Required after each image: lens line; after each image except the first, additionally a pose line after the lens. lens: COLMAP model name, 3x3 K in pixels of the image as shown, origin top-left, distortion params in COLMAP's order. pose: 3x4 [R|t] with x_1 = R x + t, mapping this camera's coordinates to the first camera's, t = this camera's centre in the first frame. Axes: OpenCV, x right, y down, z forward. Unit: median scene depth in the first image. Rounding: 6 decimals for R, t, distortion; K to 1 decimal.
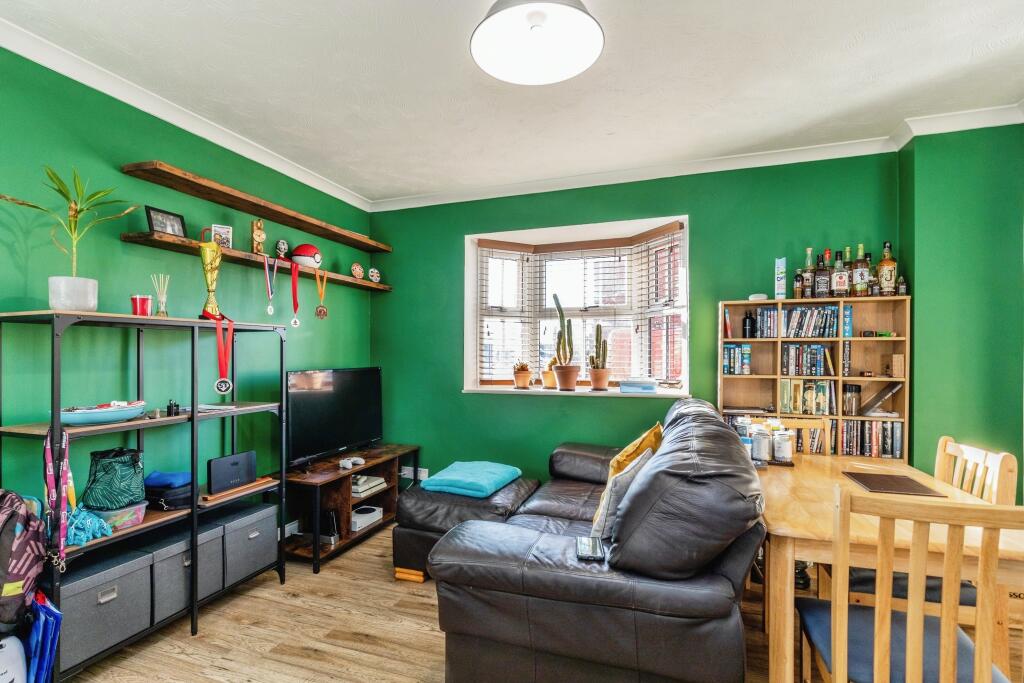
lens RADIAL K [[487.0, 0, 496.2], [0, 487.0, 352.8], [0, 0, 1]] dist [-0.001550, -0.000193]
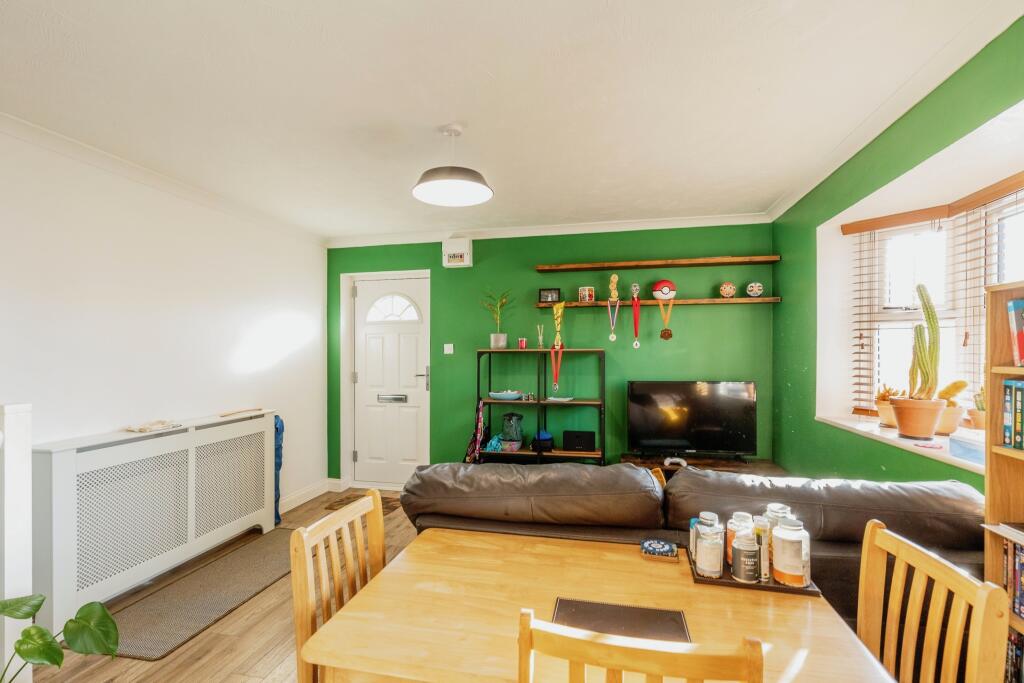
lens RADIAL K [[487.0, 0, 496.2], [0, 487.0, 352.8], [0, 0, 1]] dist [-0.001550, -0.000193]
pose [[0.126024, -0.001933, -0.992025, 0.795790], [0.005867, 0.999982, -0.001204, -0.037484], [0.992010, -0.005668, 0.126033, 0.415791]]
